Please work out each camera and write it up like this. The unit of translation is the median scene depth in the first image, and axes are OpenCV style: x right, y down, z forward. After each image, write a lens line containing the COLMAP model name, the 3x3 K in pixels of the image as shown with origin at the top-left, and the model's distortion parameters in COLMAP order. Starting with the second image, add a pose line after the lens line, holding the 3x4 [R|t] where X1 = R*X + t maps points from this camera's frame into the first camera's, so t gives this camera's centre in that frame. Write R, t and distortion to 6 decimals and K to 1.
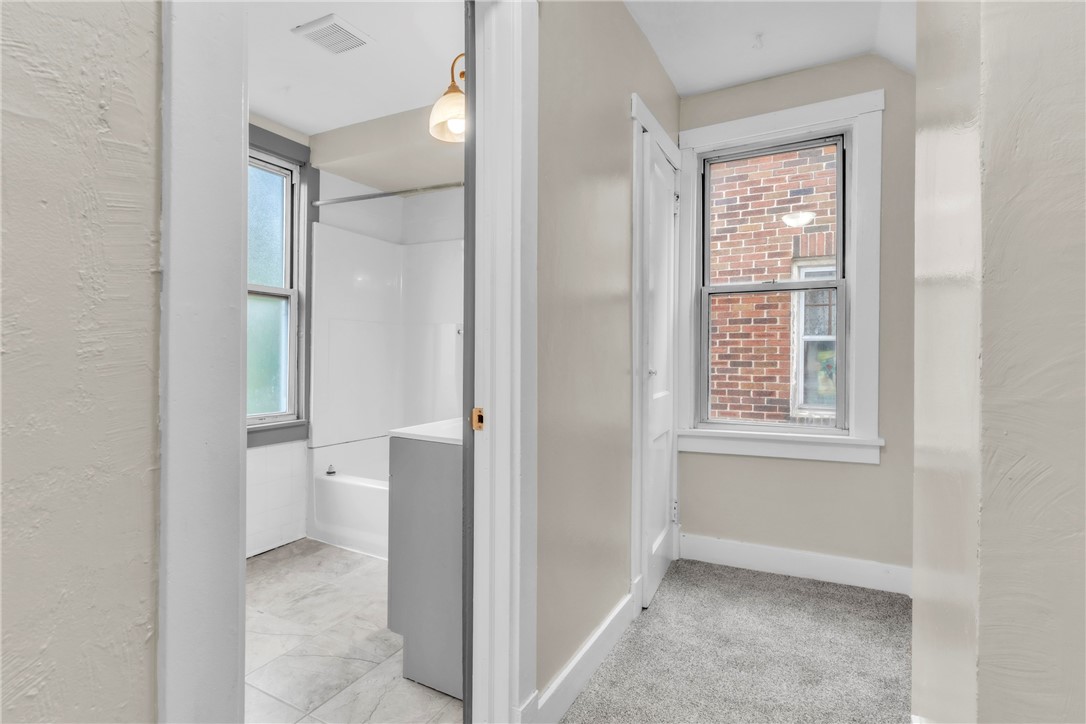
lens RADIAL K [[527.1, 0, 541.8], [0, 527.1, 351.9], [0, 0, 1]] dist [-0.004485, -0.000252]
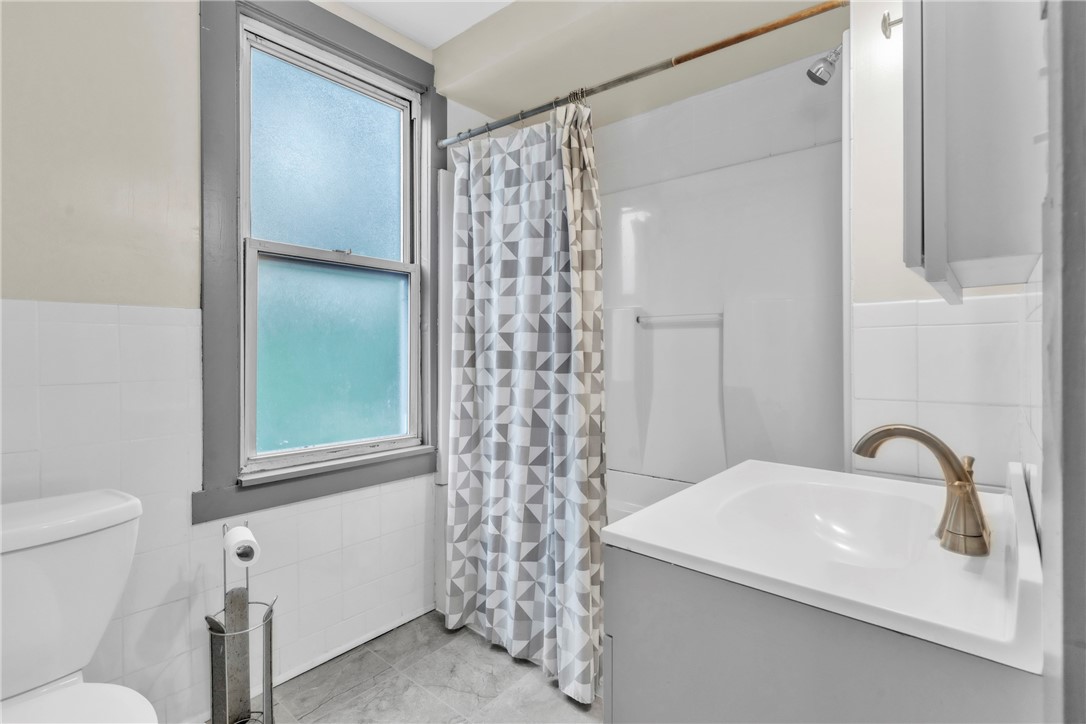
lens RADIAL K [[527.1, 0, 543.5], [0, 527.1, 351.3], [0, 0, 1]] dist [-0.004485, -0.000252]
pose [[0.974815, -0.011723, -0.222707, -0.140120], [0.011638, 0.999931, -0.001696, 0.003681], [0.222711, -0.000939, 0.974884, 0.335377]]
